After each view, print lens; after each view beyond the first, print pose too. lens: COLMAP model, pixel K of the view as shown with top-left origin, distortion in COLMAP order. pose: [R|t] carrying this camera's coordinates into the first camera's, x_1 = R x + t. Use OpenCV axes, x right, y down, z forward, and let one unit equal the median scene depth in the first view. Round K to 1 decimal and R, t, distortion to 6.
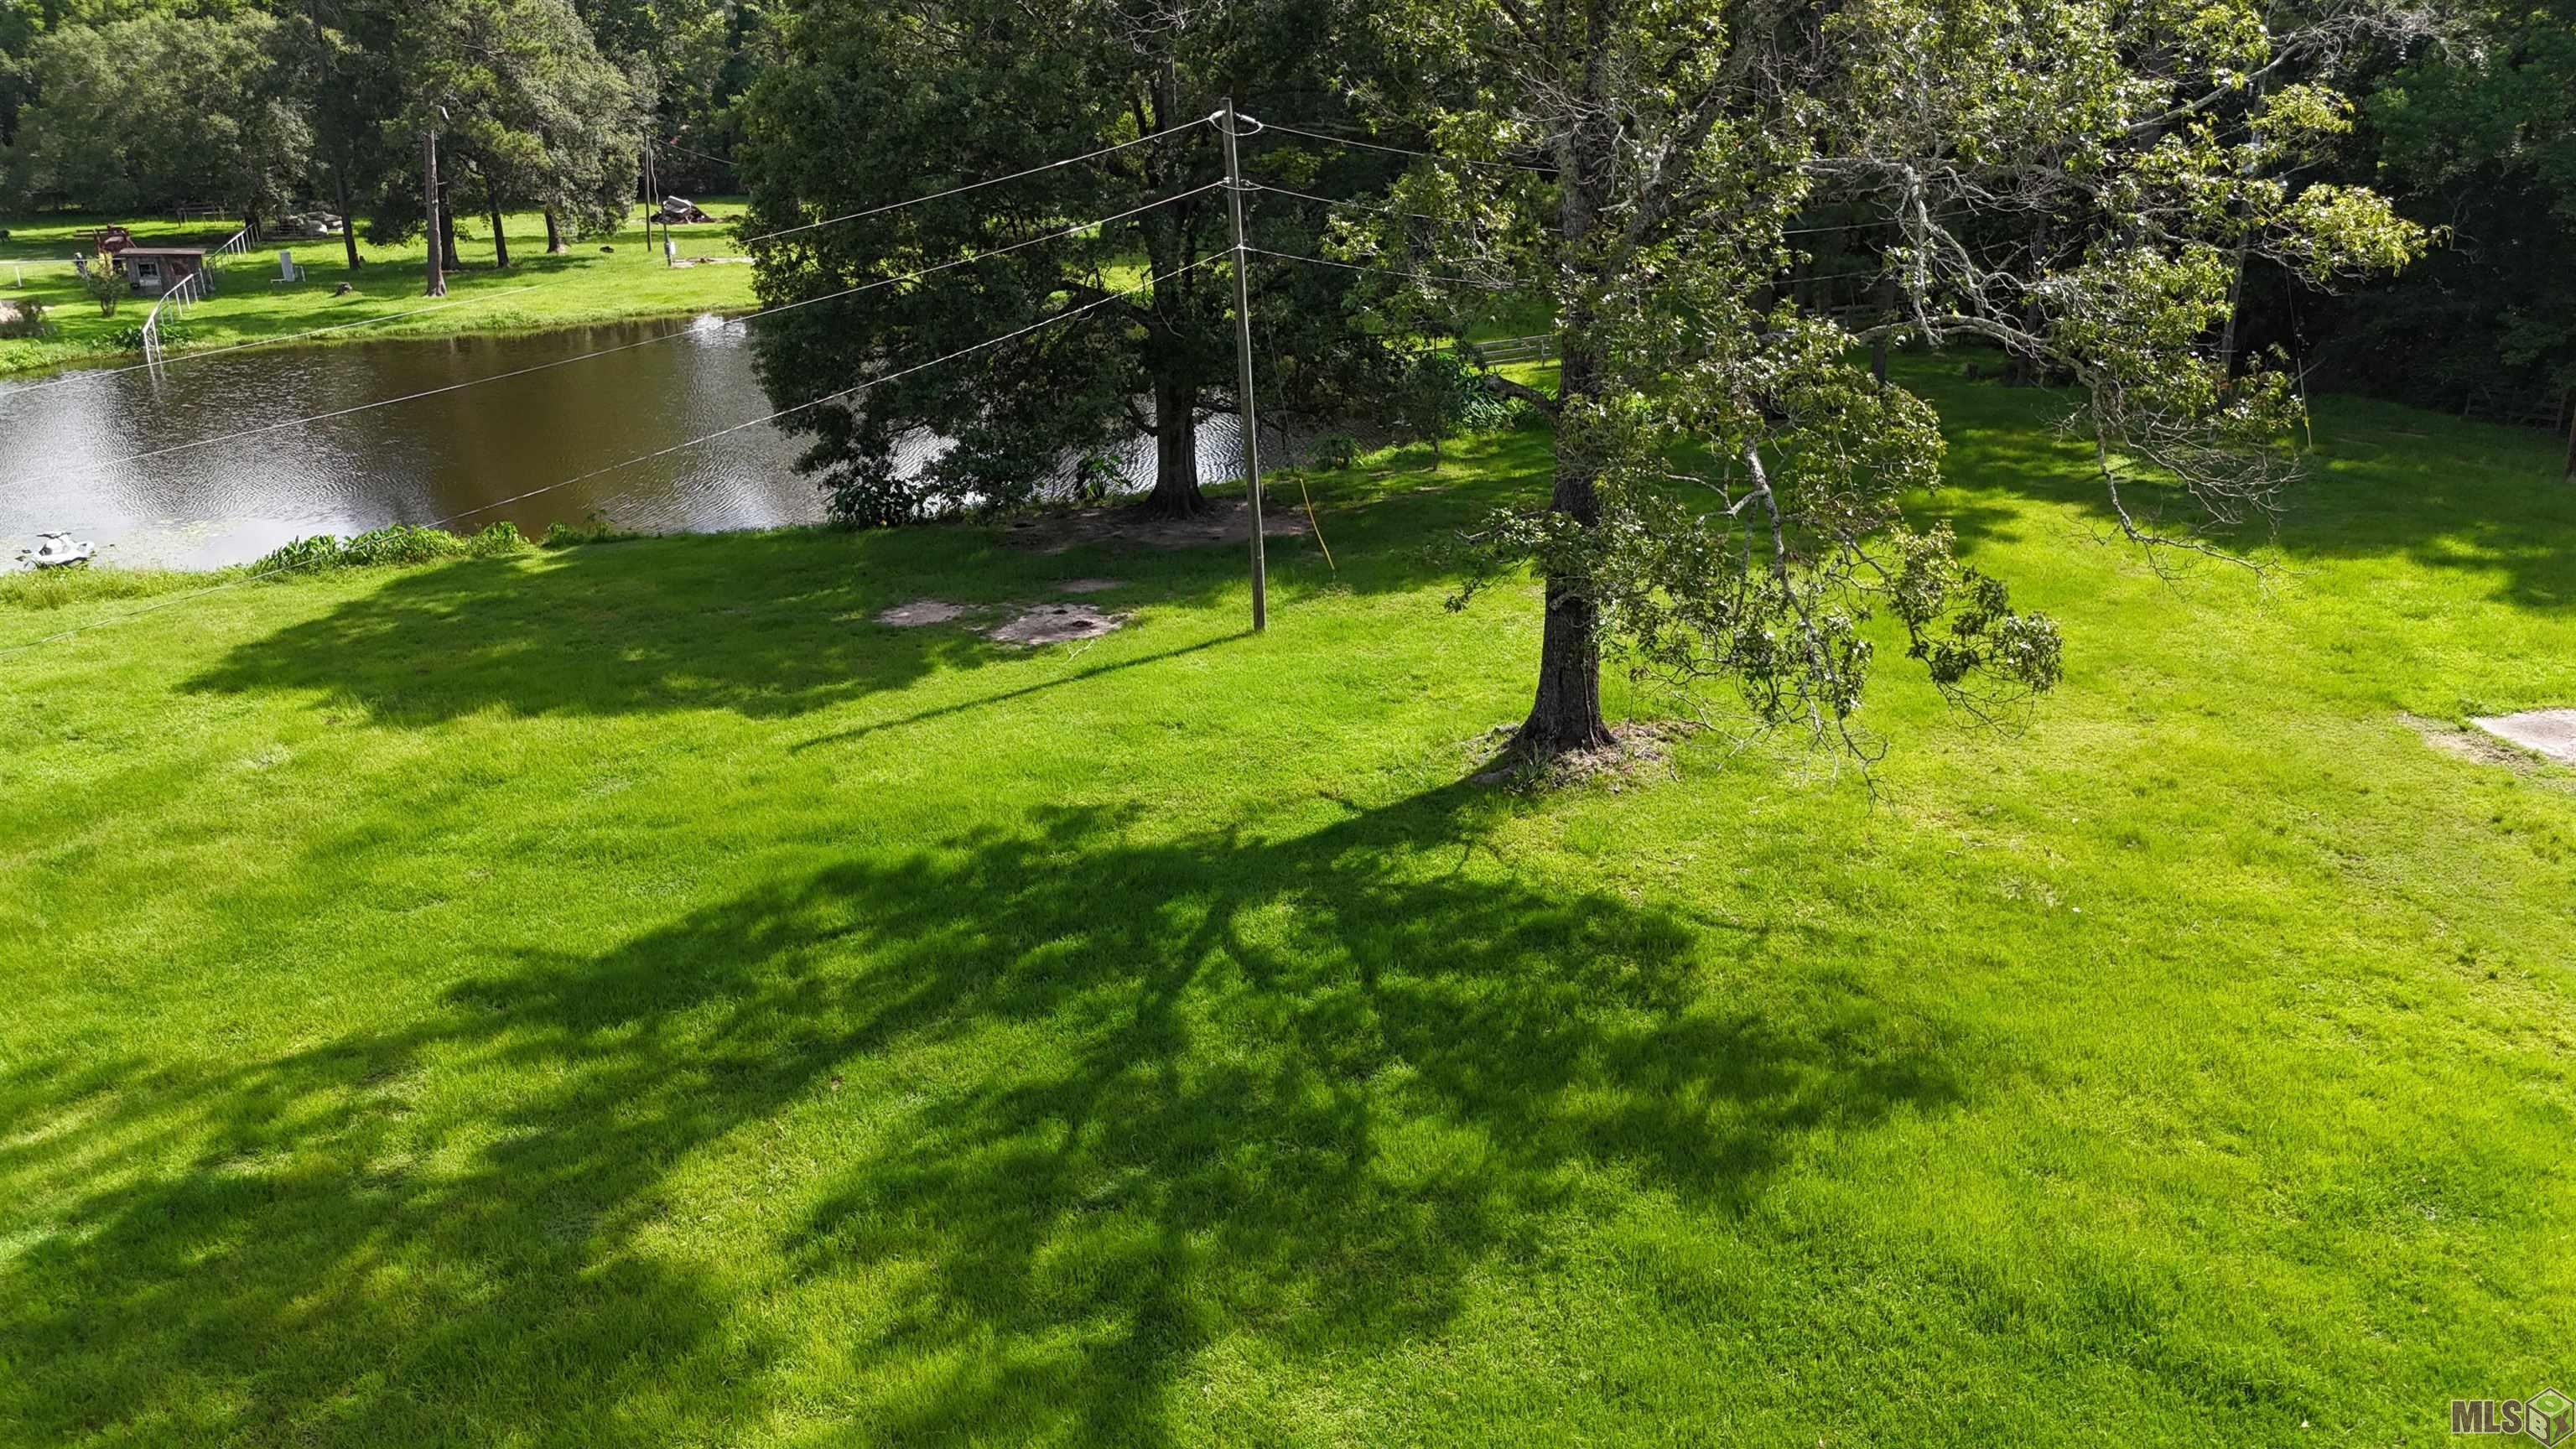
lens RADIAL K [[1935.9, 0, 1282.8], [0, 1935.9, 716.1], [0, 0, 1]] dist [0.078409, -0.075704]
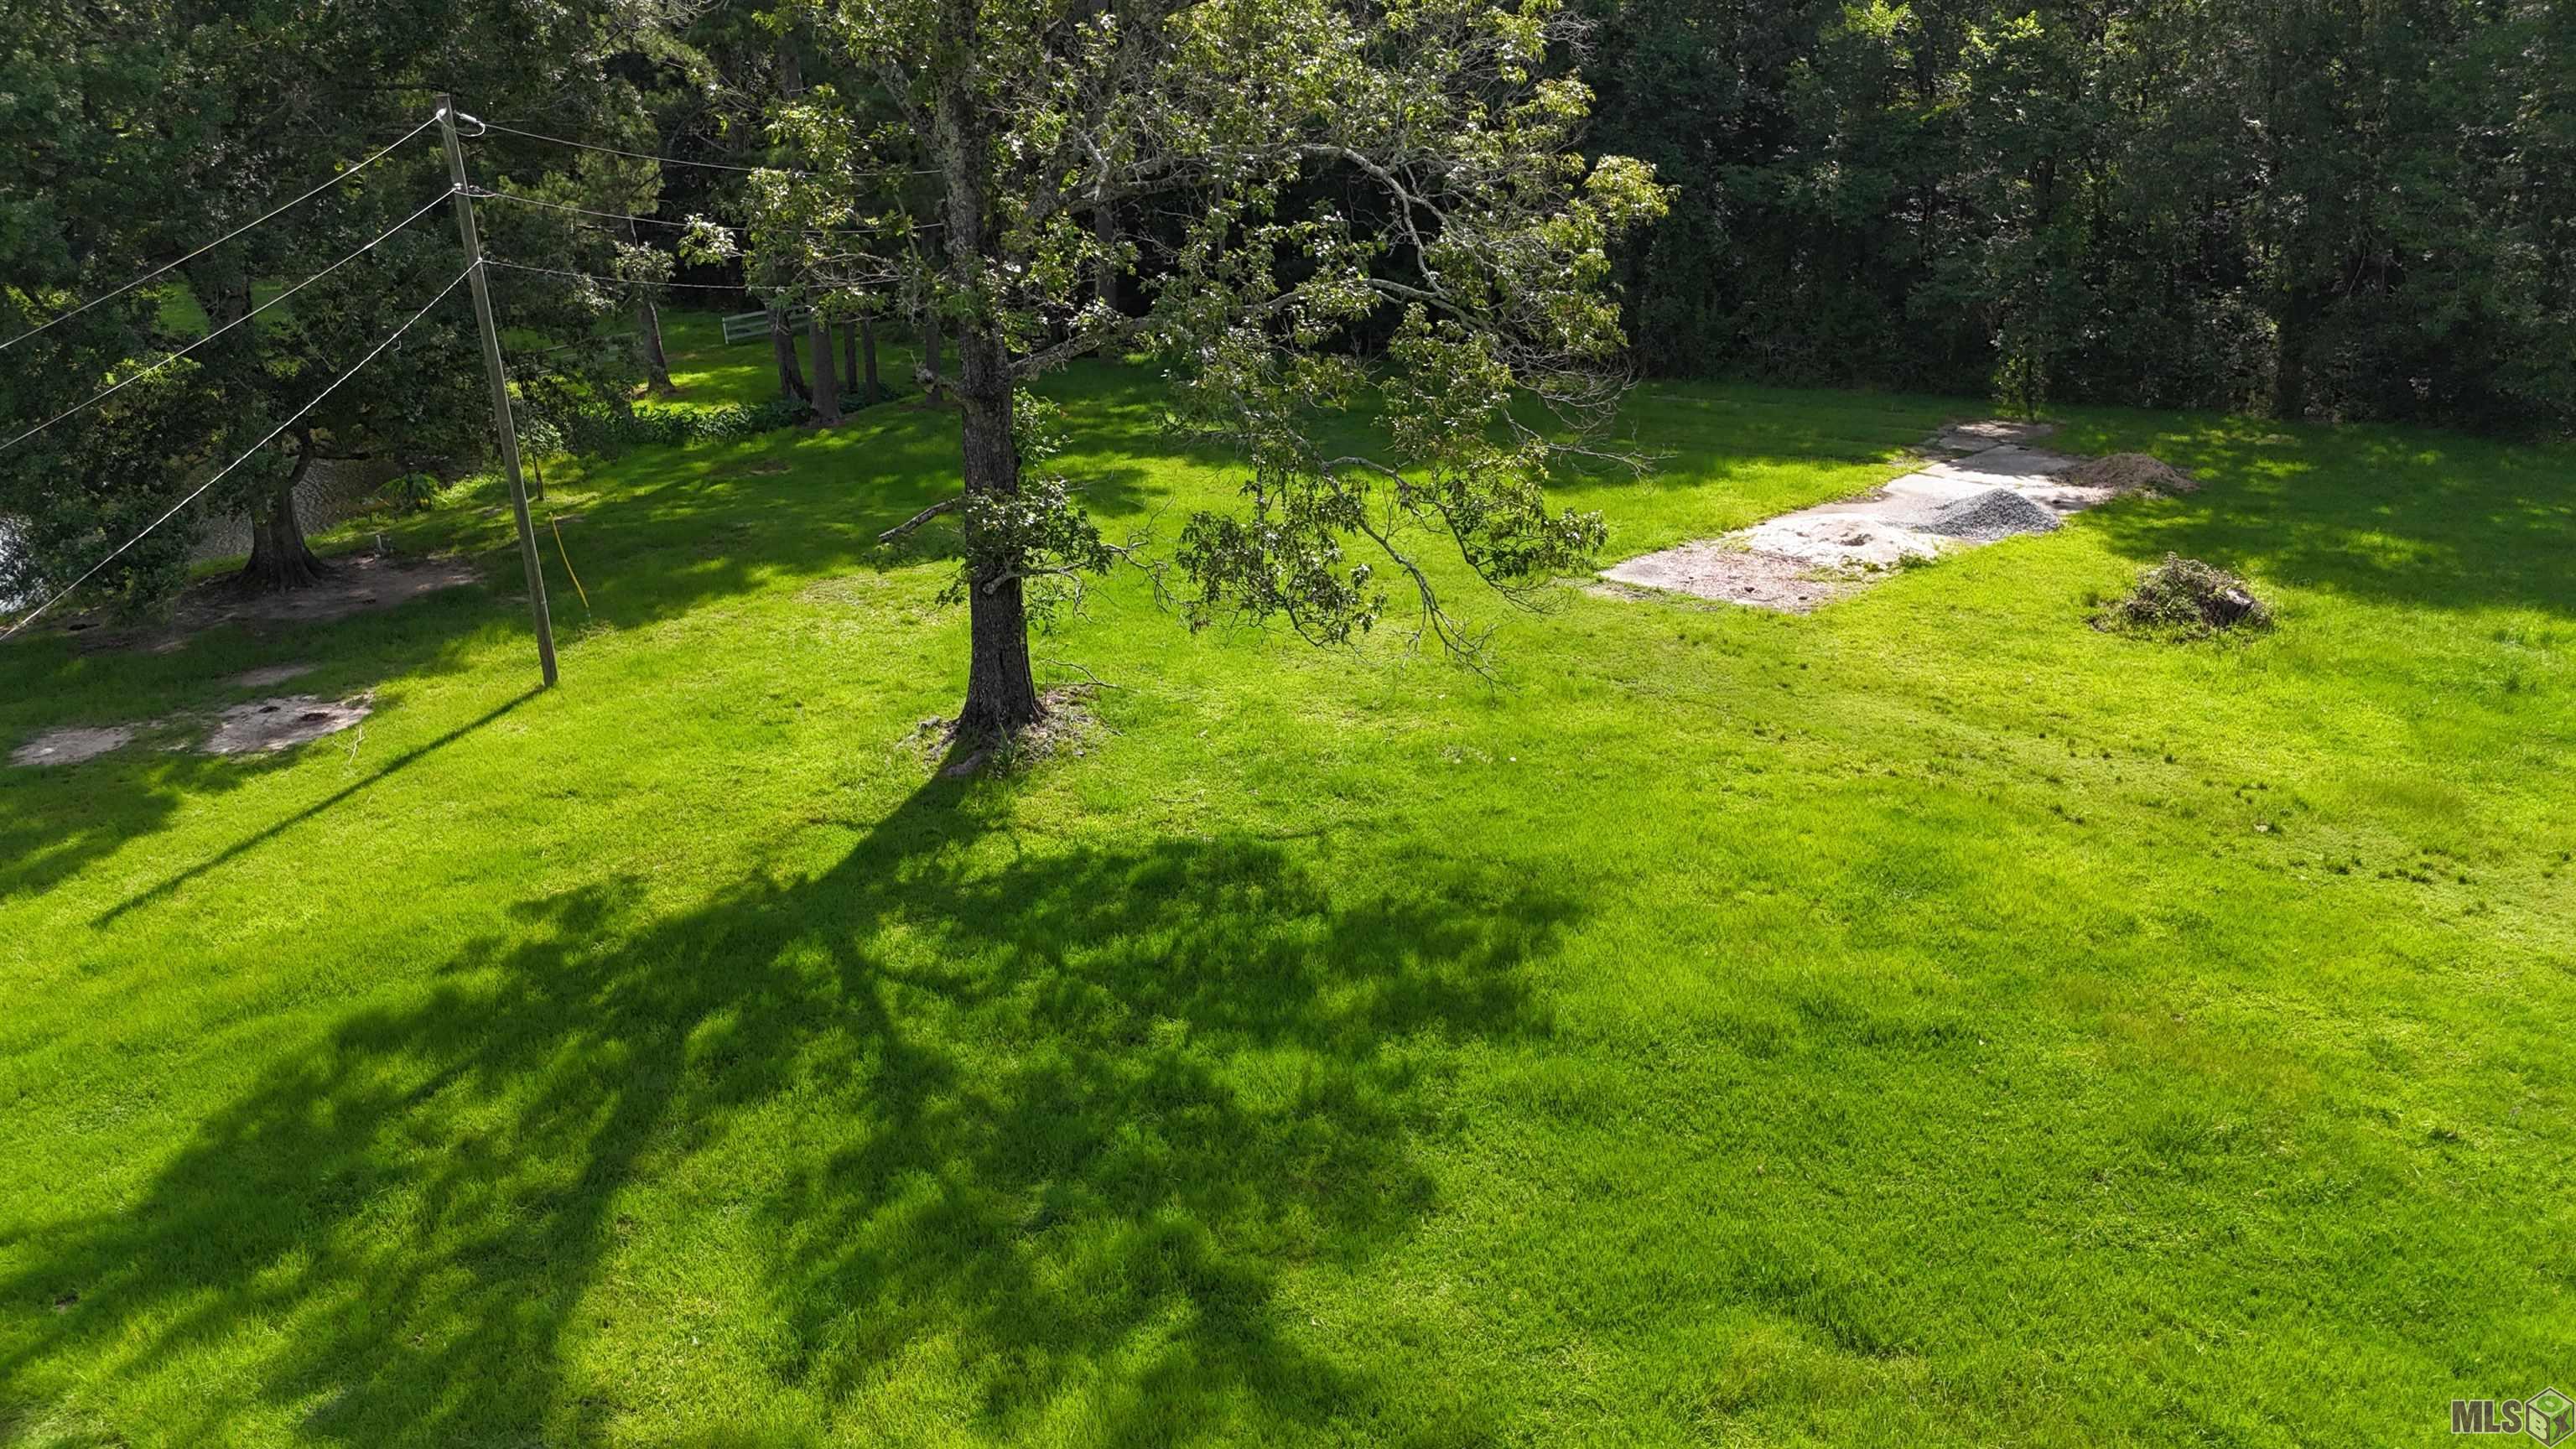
lens RADIAL K [[1935.9, 0, 1289.4], [0, 1935.9, 728.0], [0, 0, 1]] dist [0.078409, -0.075704]
pose [[0.798946, -0.193726, 0.569346, -0.346475], [0.192571, 0.979260, 0.062974, -0.020500], [-0.569738, 0.059327, 0.819682, 0.079845]]
